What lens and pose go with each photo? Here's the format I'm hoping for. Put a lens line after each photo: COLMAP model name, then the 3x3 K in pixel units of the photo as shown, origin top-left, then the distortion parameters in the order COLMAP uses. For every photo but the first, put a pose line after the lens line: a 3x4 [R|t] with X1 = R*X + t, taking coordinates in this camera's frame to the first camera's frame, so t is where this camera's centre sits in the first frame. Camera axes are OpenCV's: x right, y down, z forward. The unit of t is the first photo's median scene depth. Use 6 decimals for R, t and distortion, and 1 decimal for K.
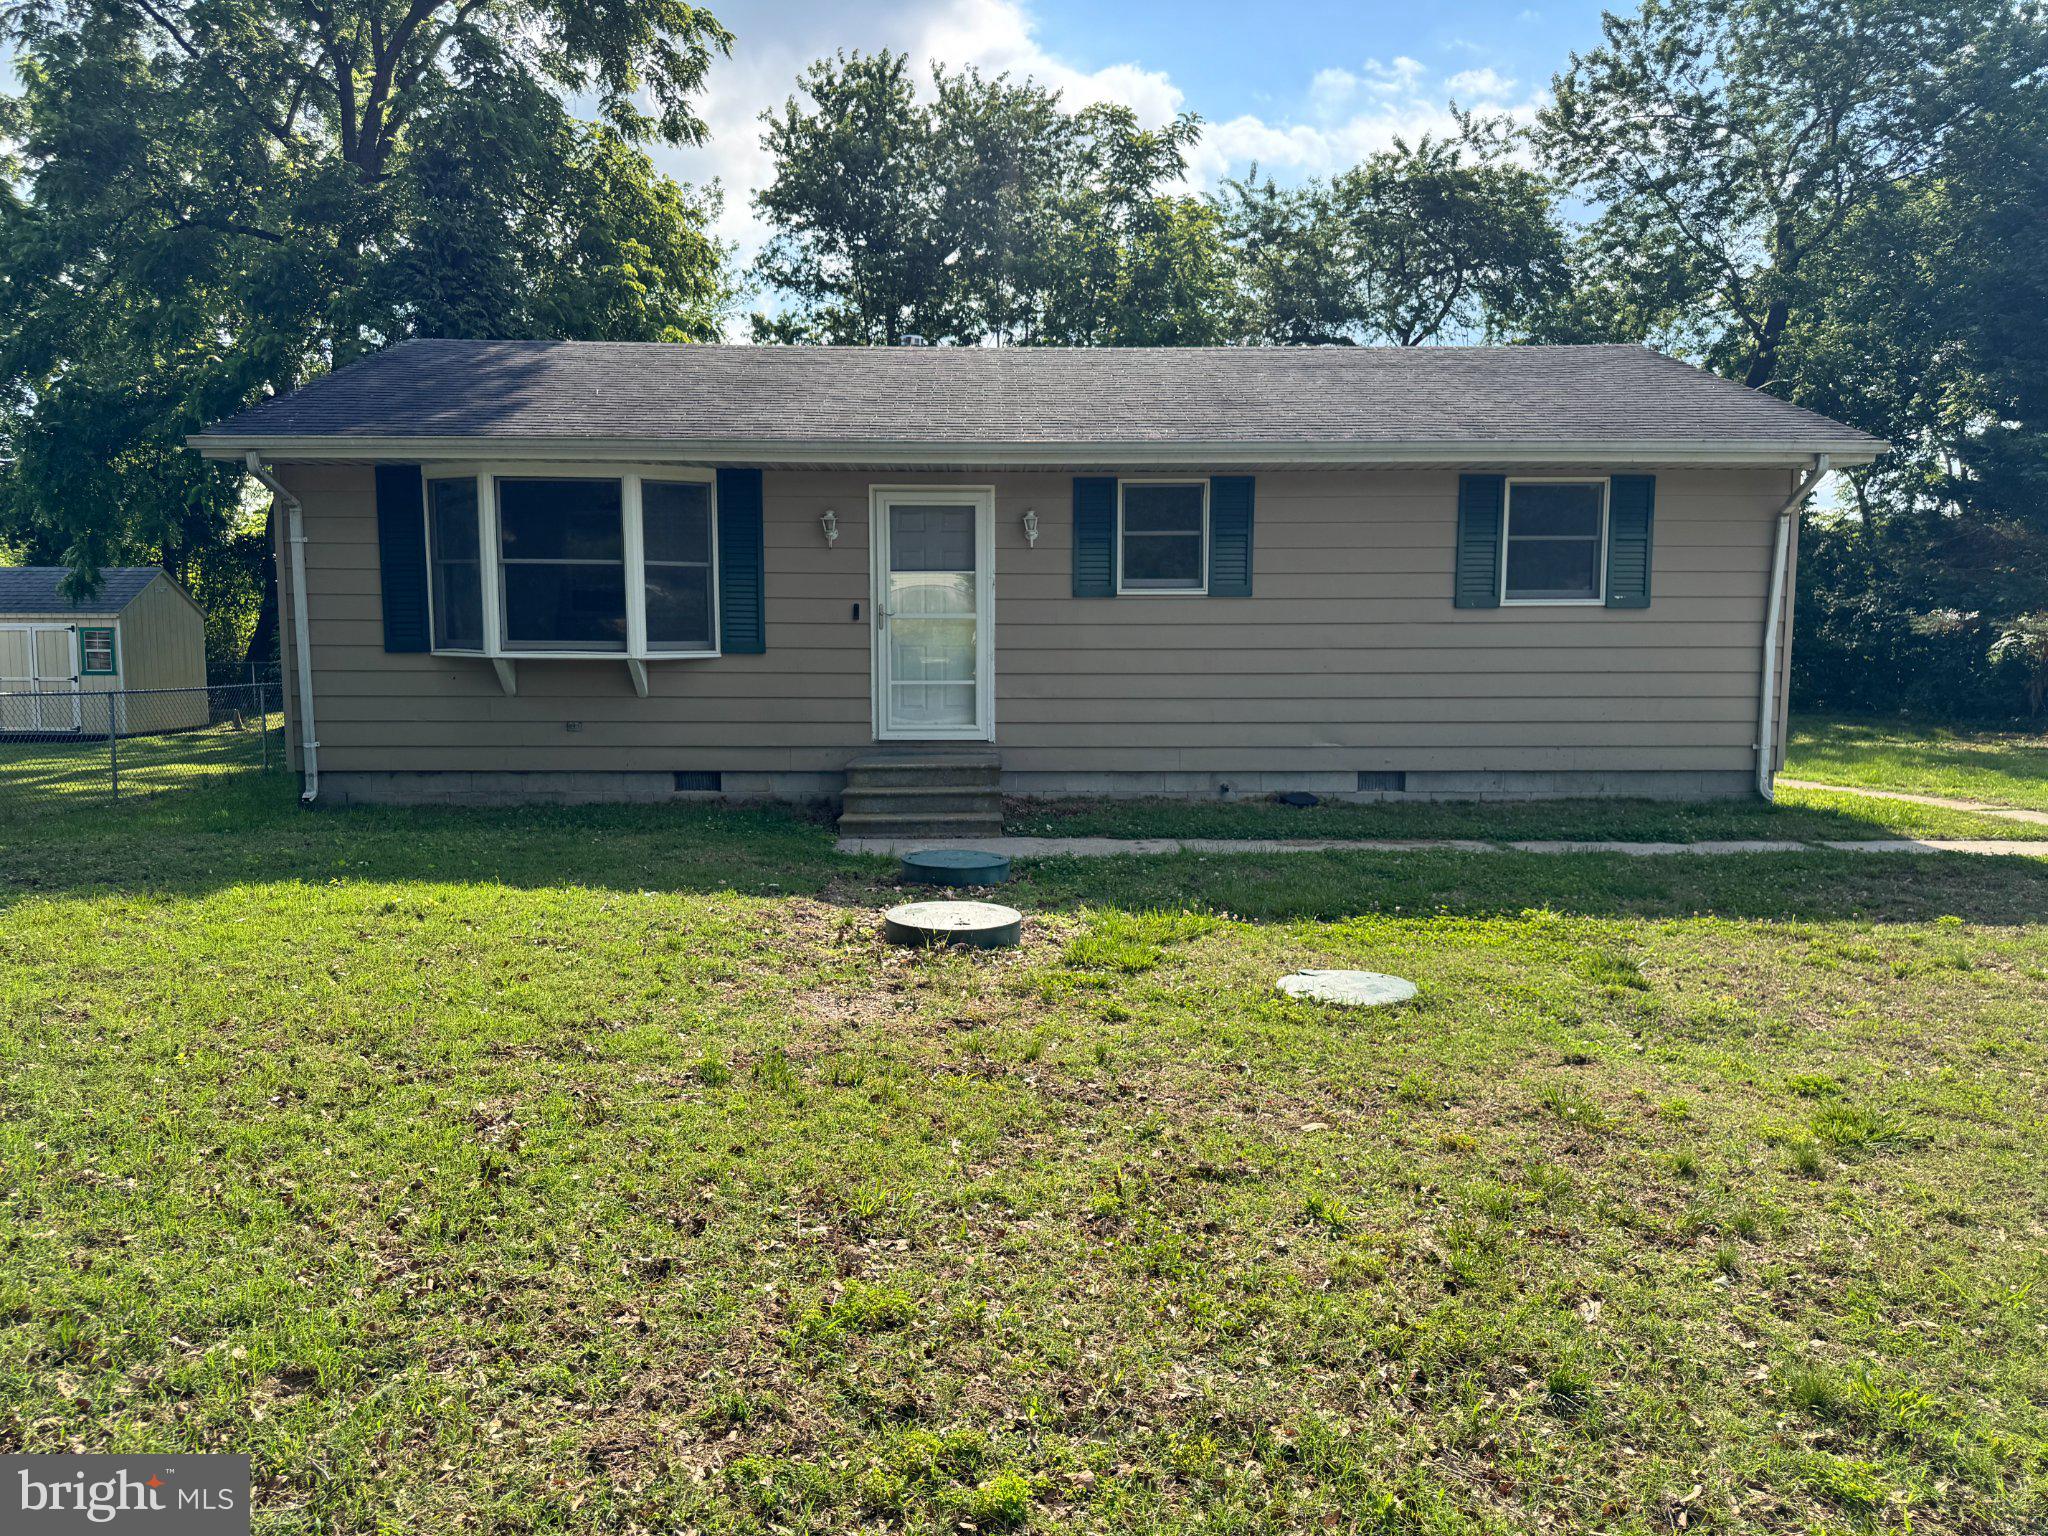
lens RADIAL K [[1452.2, 0, 1024.0], [0, 1452.2, 768.0], [0, 0, 1]] dist [0.080226, -0.098734]
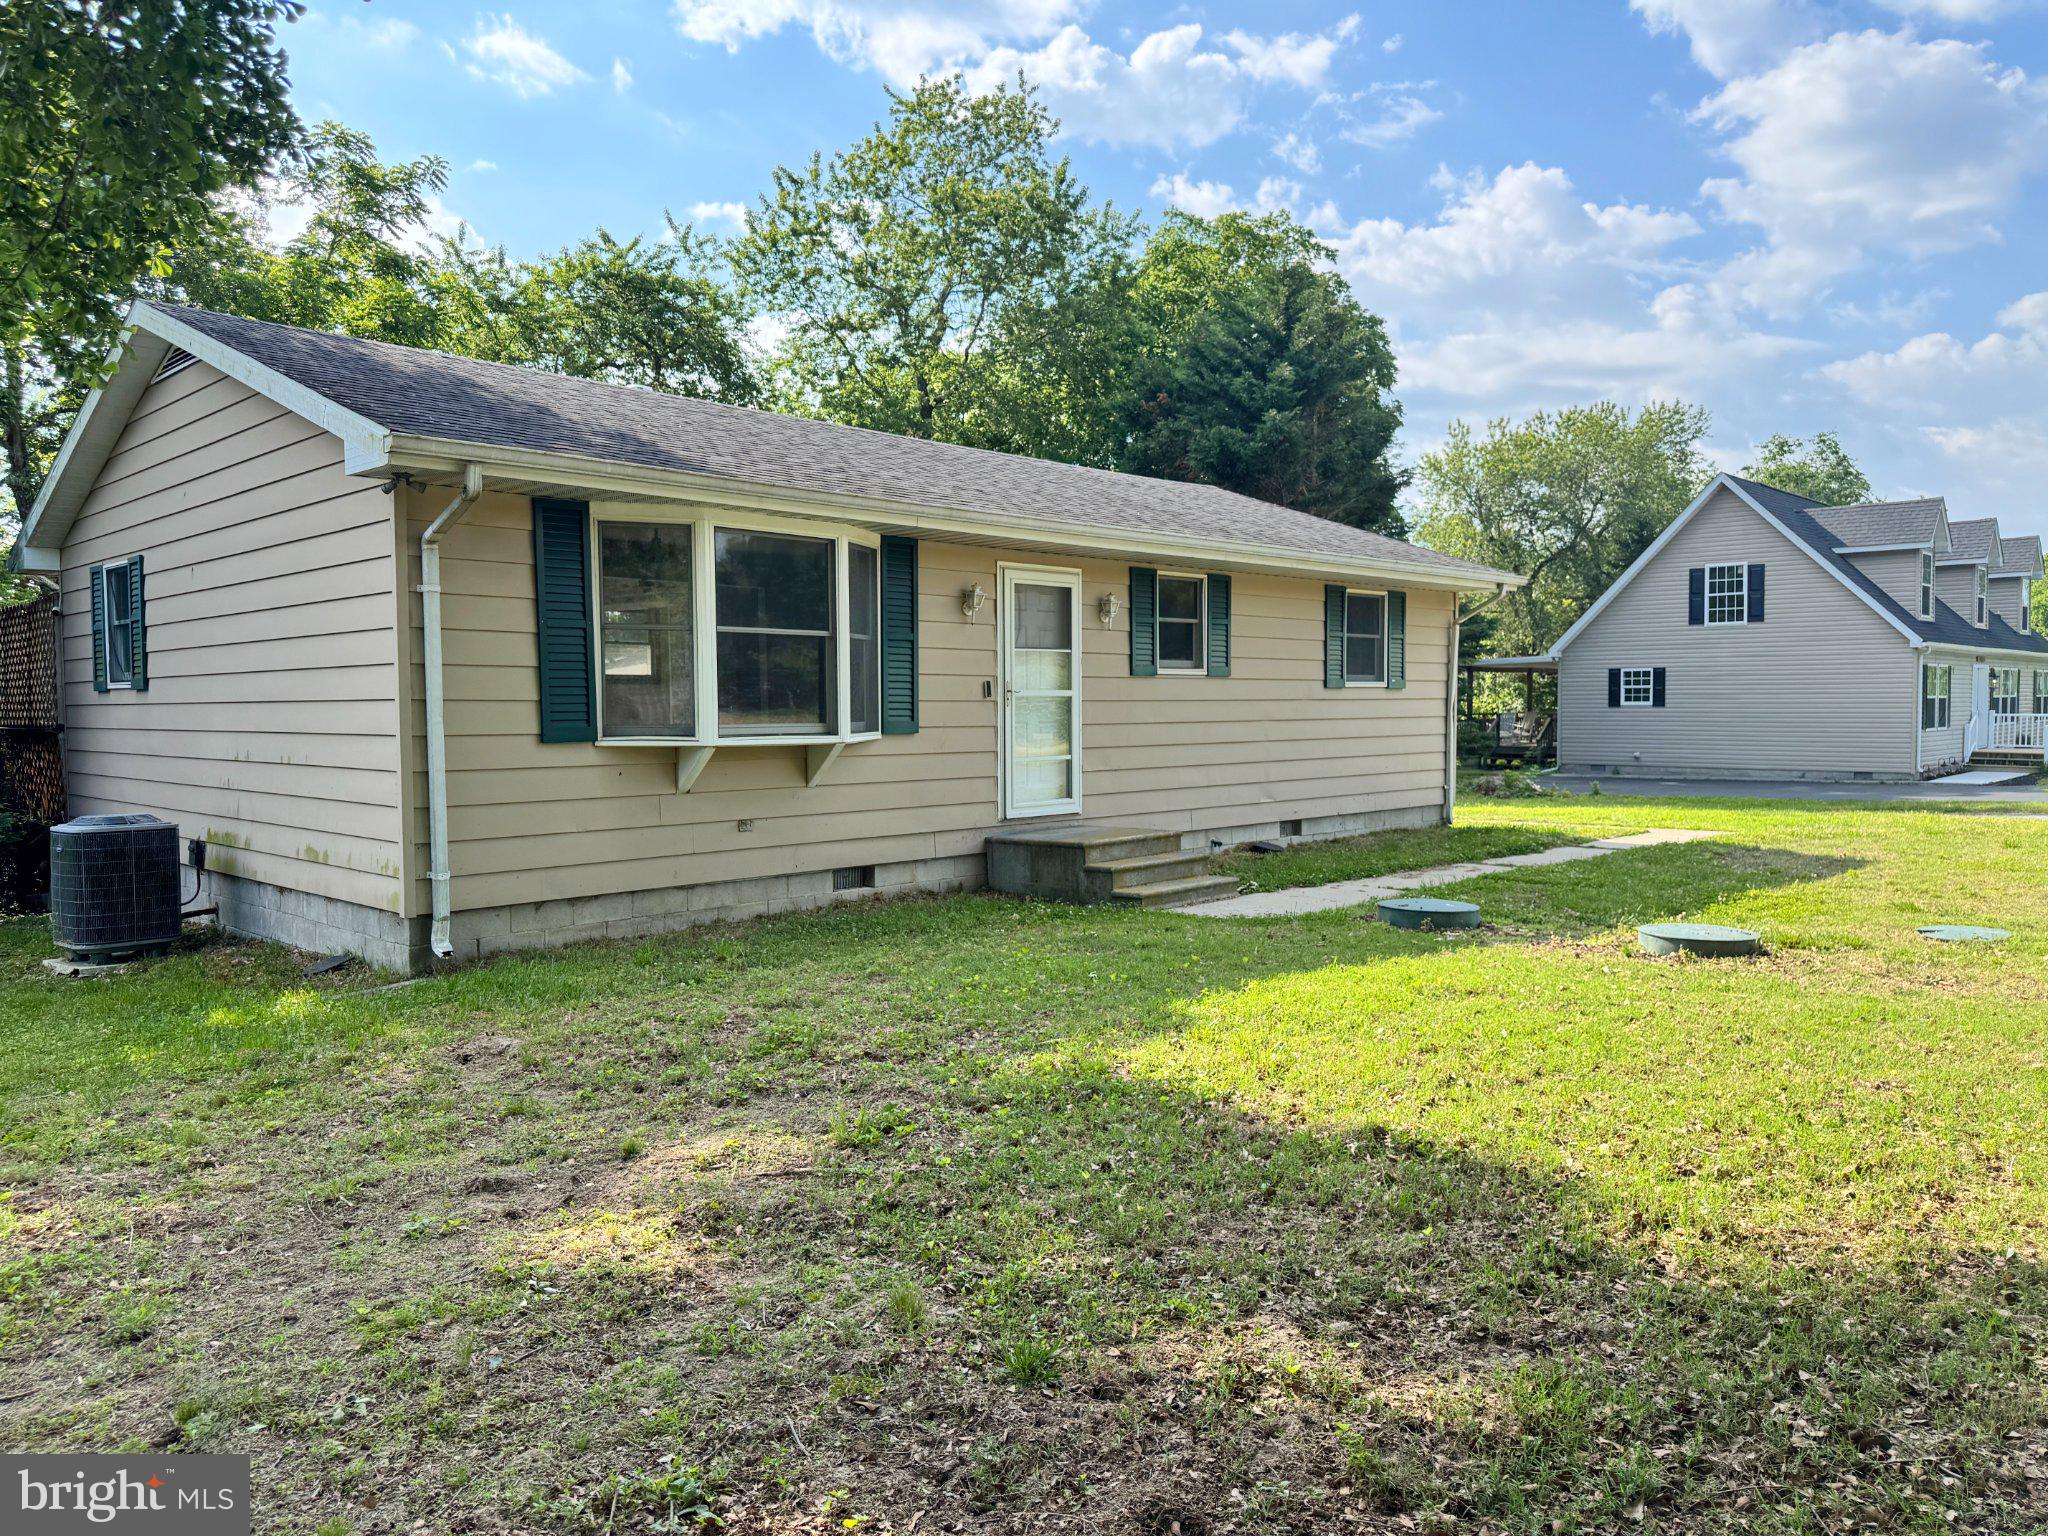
lens RADIAL K [[1452.2, 0, 1024.0], [0, 1452.2, 768.0], [0, 0, 1]] dist [0.080226, -0.098734]
pose [[0.710537, -0.037024, 0.702685, -0.778524], [0.077295, 0.996678, -0.025644, -0.027638], [-0.699402, 0.072535, 0.711039, 0.293444]]
